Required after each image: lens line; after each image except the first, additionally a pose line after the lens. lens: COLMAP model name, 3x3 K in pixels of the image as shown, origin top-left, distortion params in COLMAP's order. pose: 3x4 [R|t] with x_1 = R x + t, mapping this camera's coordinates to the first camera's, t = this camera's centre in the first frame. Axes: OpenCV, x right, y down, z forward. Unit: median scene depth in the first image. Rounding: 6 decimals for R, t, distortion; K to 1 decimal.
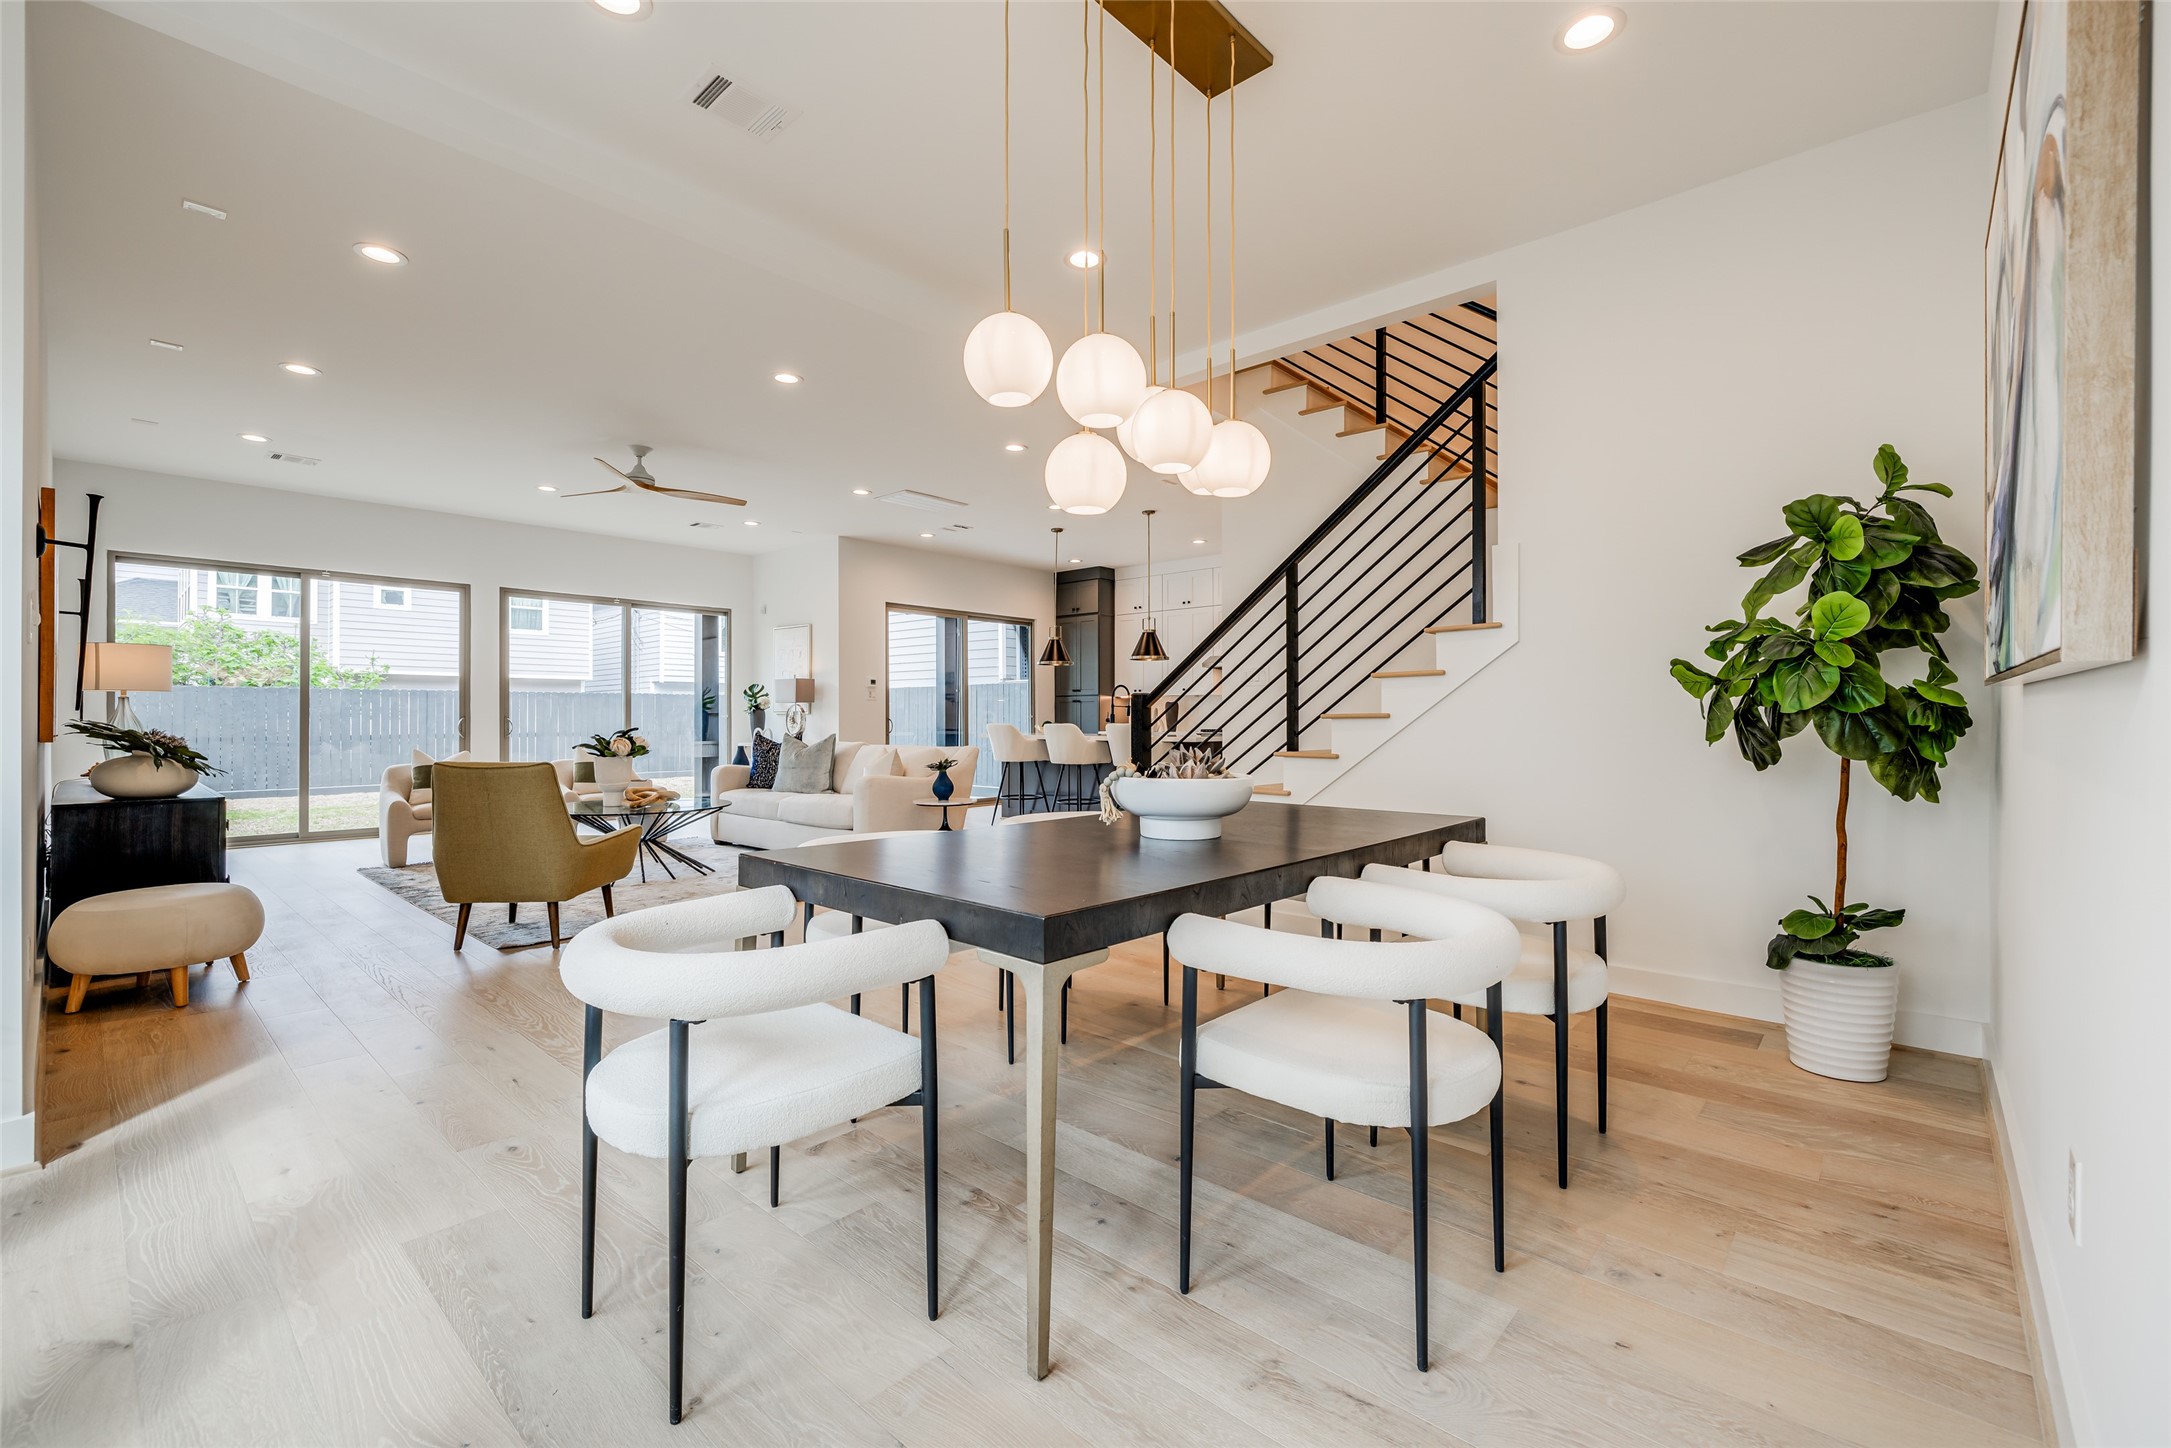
lens RADIAL K [[914.5, 0, 1085.2], [0, 914.5, 720.2], [0, 0, 1]] dist [0.000005, -0.000004]
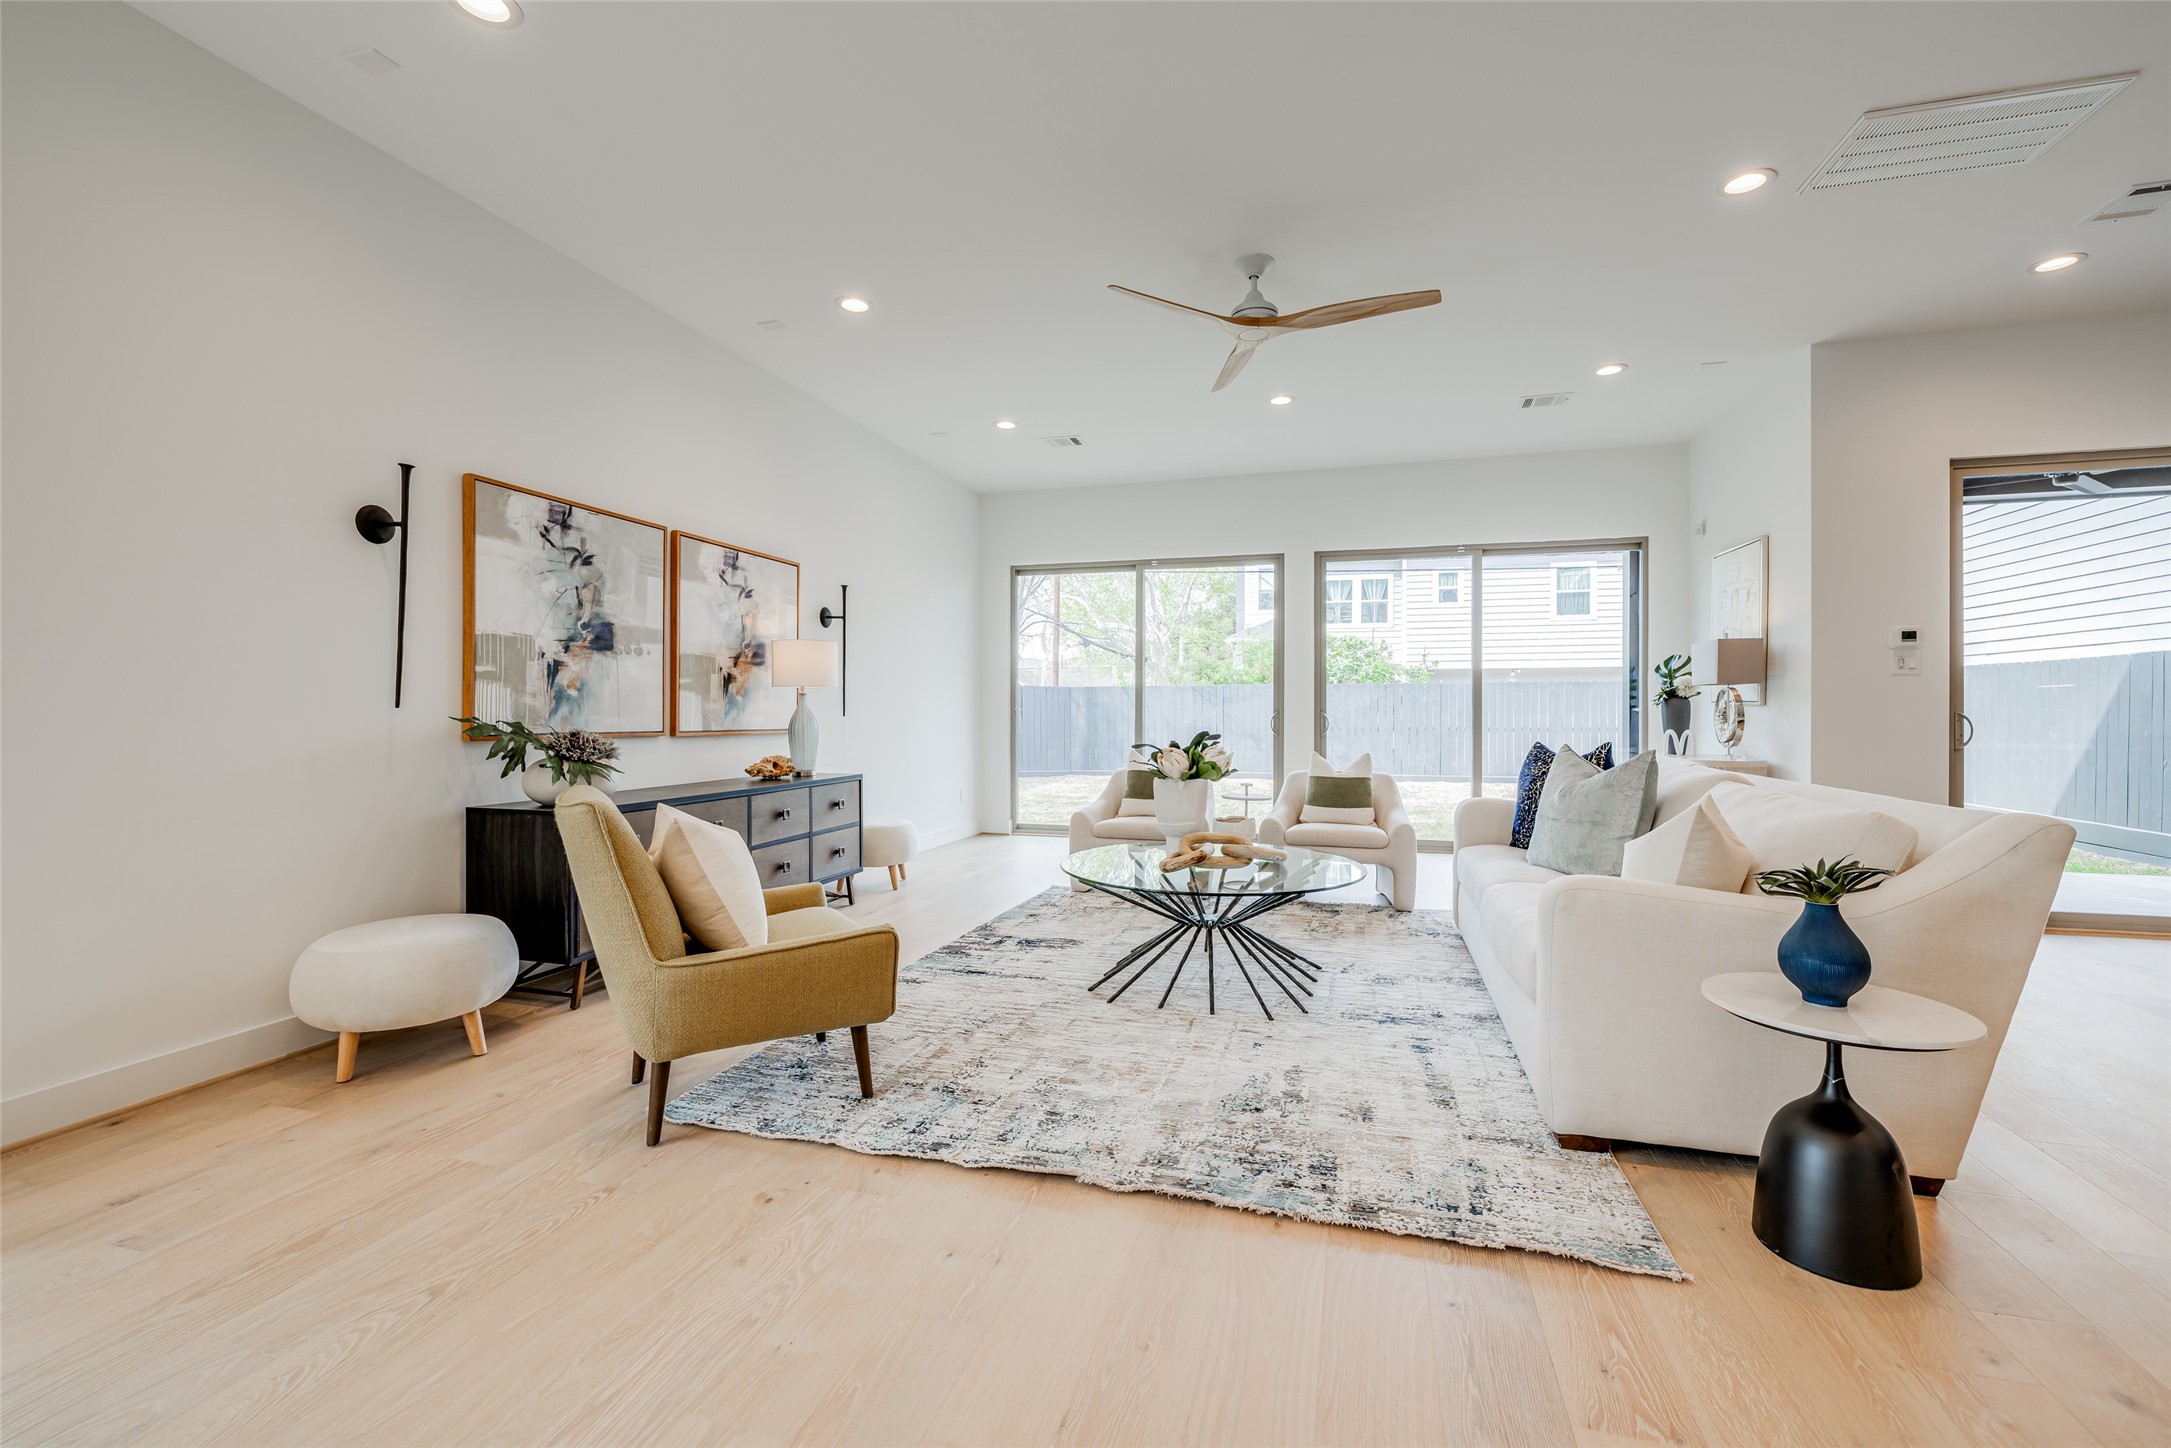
lens RADIAL K [[911.8, 0, 1096.1], [0, 911.8, 706.6], [0, 0, 1]] dist [-0.002768, 0.000532]
pose [[0.438742, -0.004155, -0.898604, 0.001985], [-0.002114, 0.999982, -0.005655, -0.002813], [0.898611, 0.004381, 0.438725, 0.467664]]
